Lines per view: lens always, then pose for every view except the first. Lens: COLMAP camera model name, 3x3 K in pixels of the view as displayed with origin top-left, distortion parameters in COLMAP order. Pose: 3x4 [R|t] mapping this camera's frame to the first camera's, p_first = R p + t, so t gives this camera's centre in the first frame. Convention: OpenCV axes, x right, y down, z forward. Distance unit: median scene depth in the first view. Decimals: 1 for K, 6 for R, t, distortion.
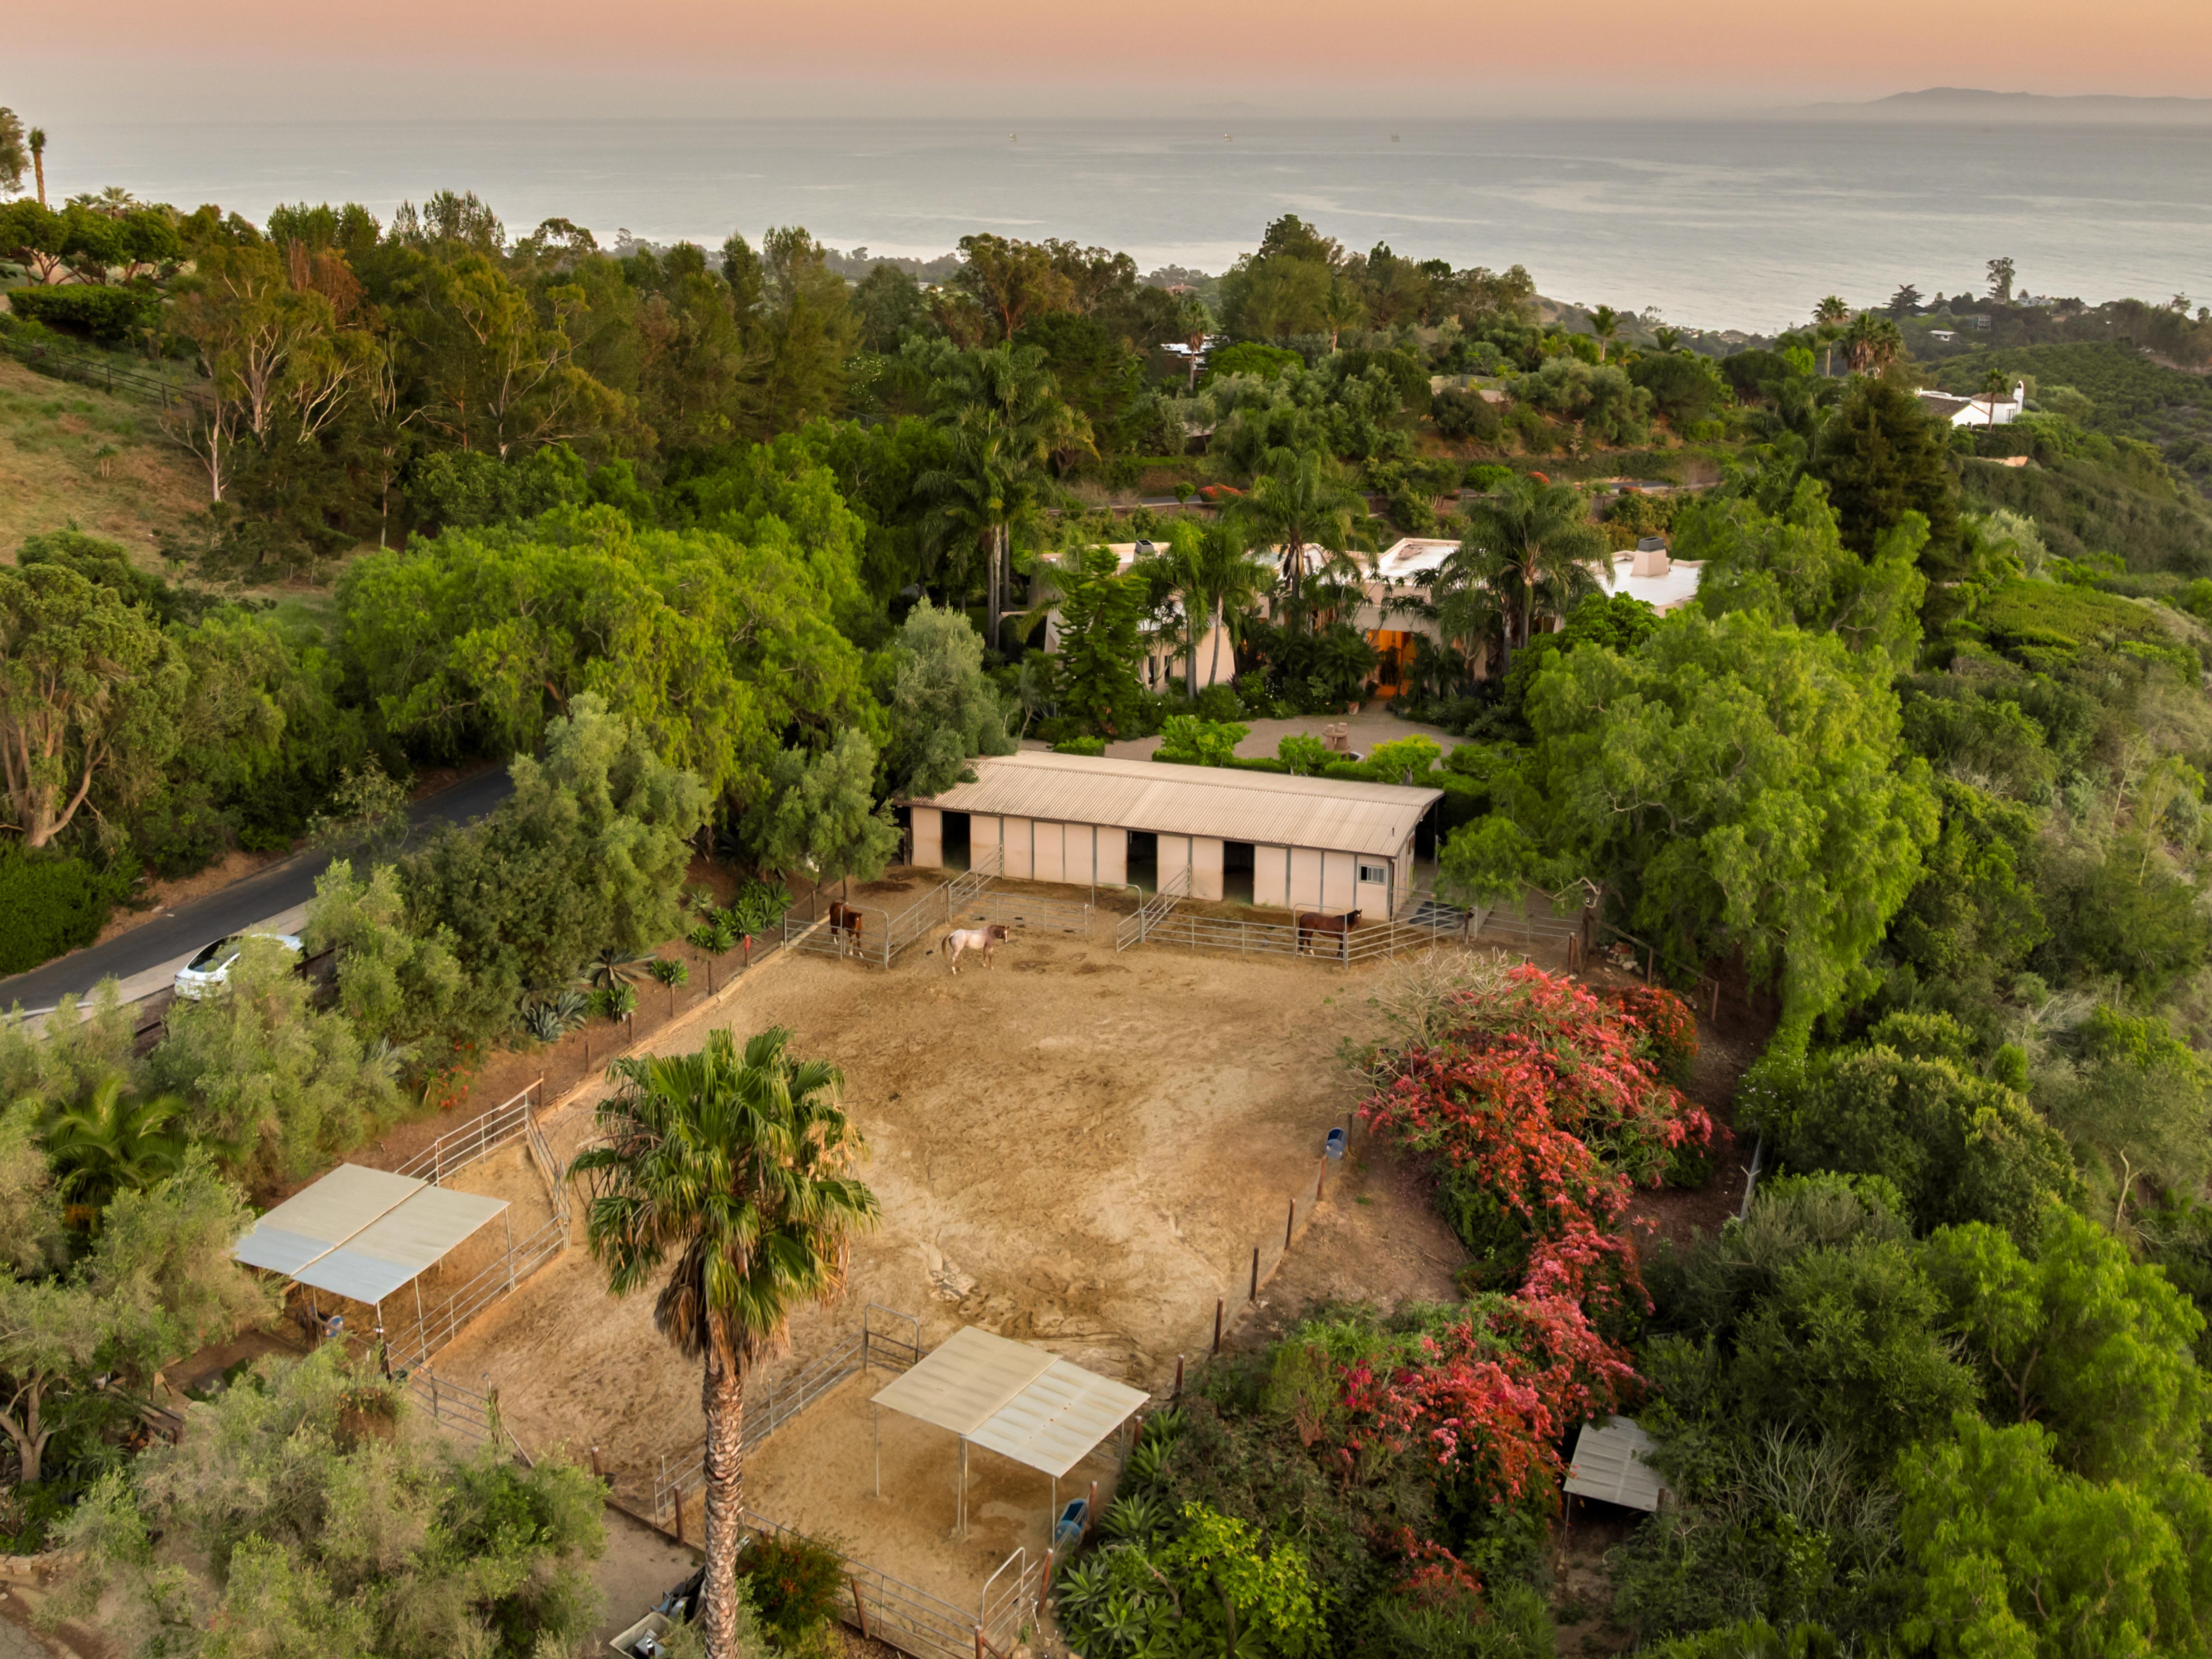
lens RADIAL K [[2939.0, 0, 1106.0], [0, 2939.0, 829.5], [0, 0, 1]] dist [0.014294, 0.022339]
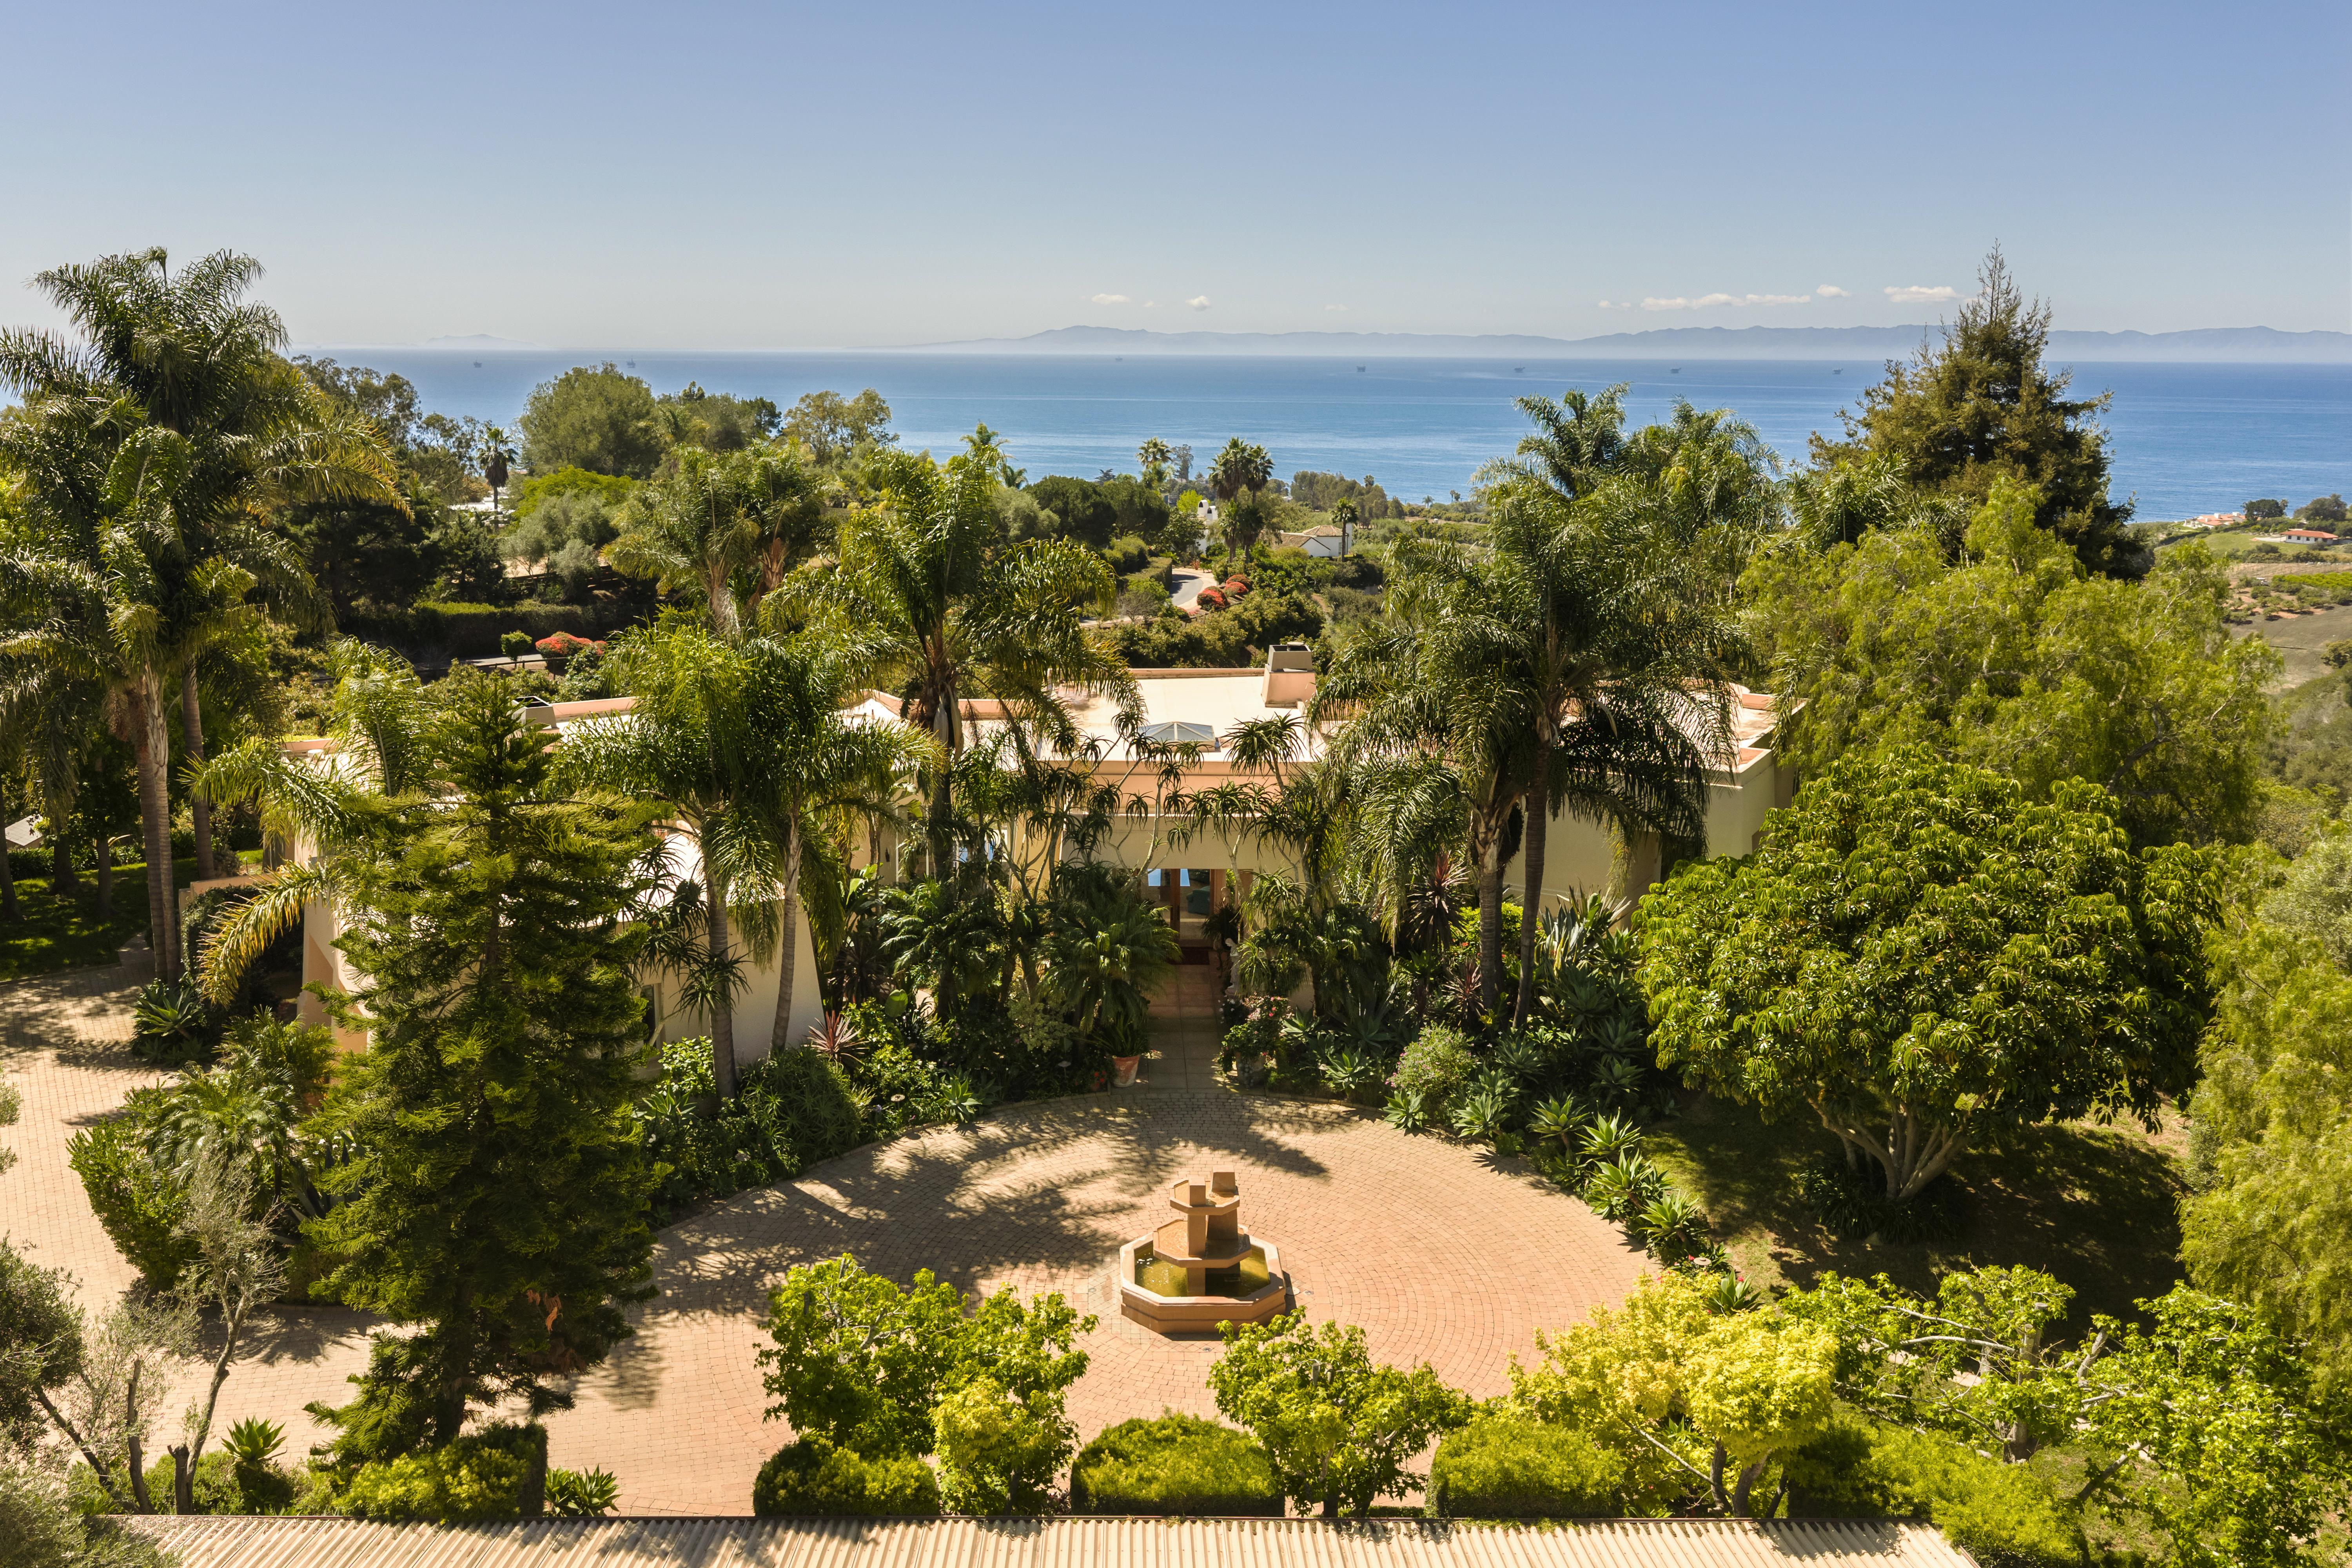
lens RADIAL K [[1835.9, 0, 1029.1], [0, 1835.9, 790.1], [0, 0, 1]] dist [0.004073, 0.001597]
pose [[0.941026, -0.071907, 0.330605, -0.010658], [0.091278, 0.994878, -0.043424, -0.079384], [-0.325789, 0.071041, 0.942770, 0.866288]]
